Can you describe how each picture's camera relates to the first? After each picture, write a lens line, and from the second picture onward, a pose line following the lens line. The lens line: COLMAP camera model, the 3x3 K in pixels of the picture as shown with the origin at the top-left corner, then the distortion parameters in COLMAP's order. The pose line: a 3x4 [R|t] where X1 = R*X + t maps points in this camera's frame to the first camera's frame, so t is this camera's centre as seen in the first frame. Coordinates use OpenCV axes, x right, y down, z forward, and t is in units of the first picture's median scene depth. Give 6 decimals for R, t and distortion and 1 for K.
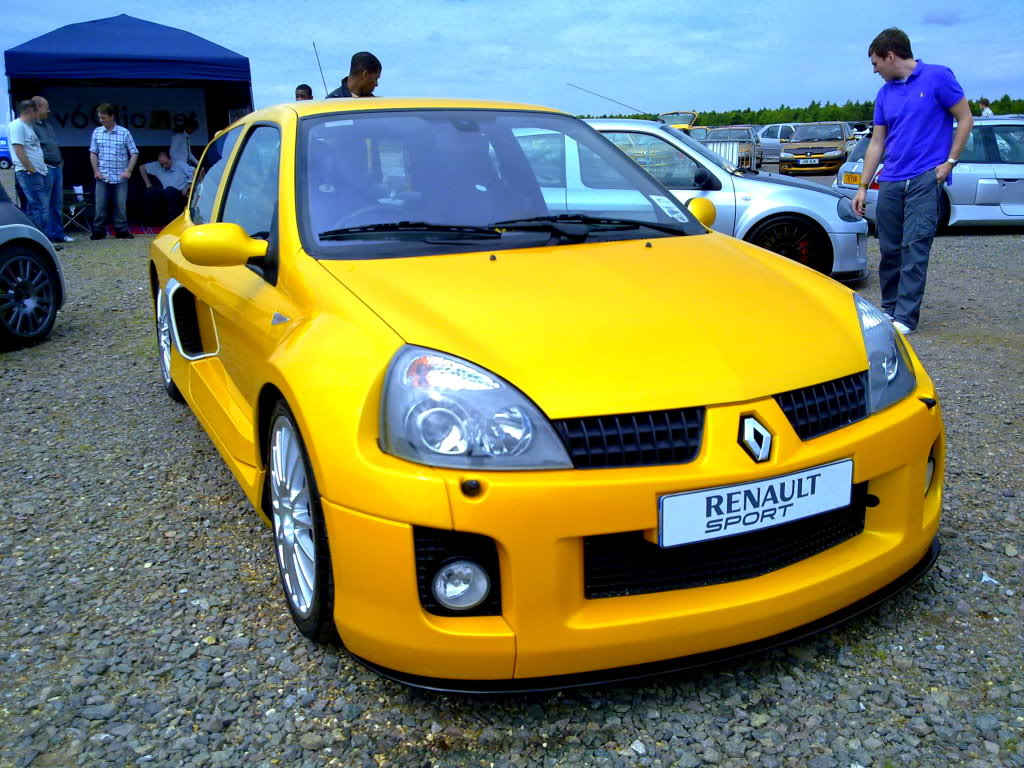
lens RADIAL K [[893.8, 0, 512.0], [0, 893.8, 384.0], [0, 0, 1]] dist [0.102268, -0.298612]
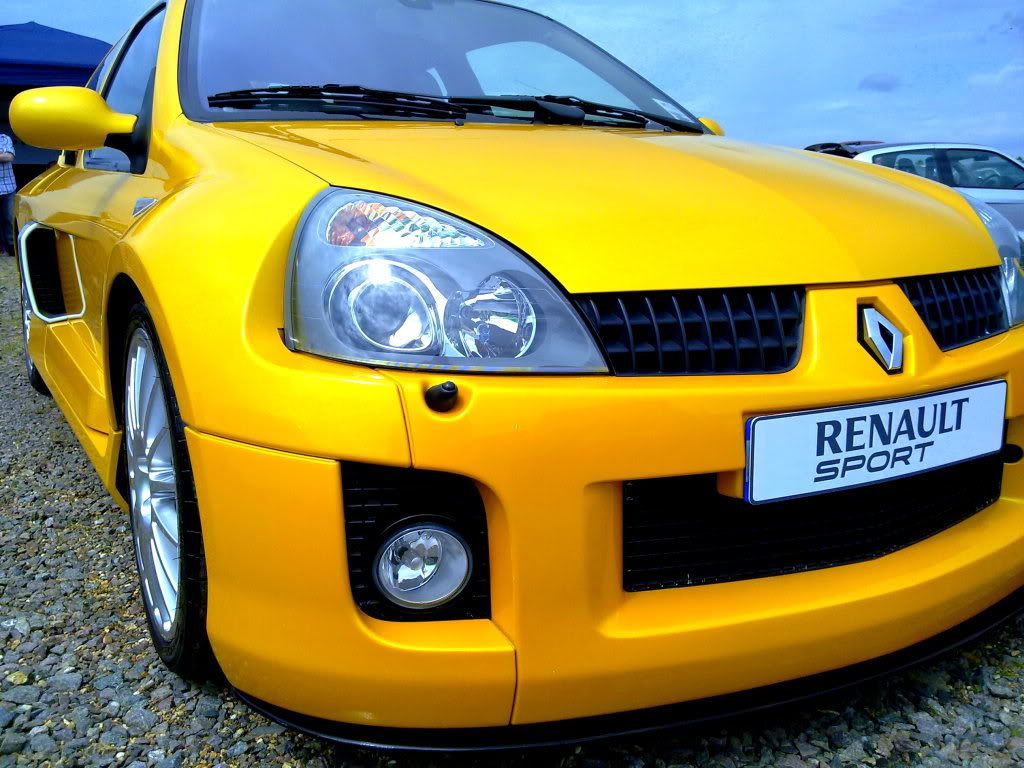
lens RADIAL K [[938.4, 0, 512.0], [0, 938.4, 384.0], [0, 0, 1]] dist [-0.002499, -0.019983]
pose [[0.997385, 0.002390, 0.072237, -0.039546], [0.000908, 0.998960, -0.045593, 0.122440], [-0.072271, 0.045539, 0.996345, 0.350129]]
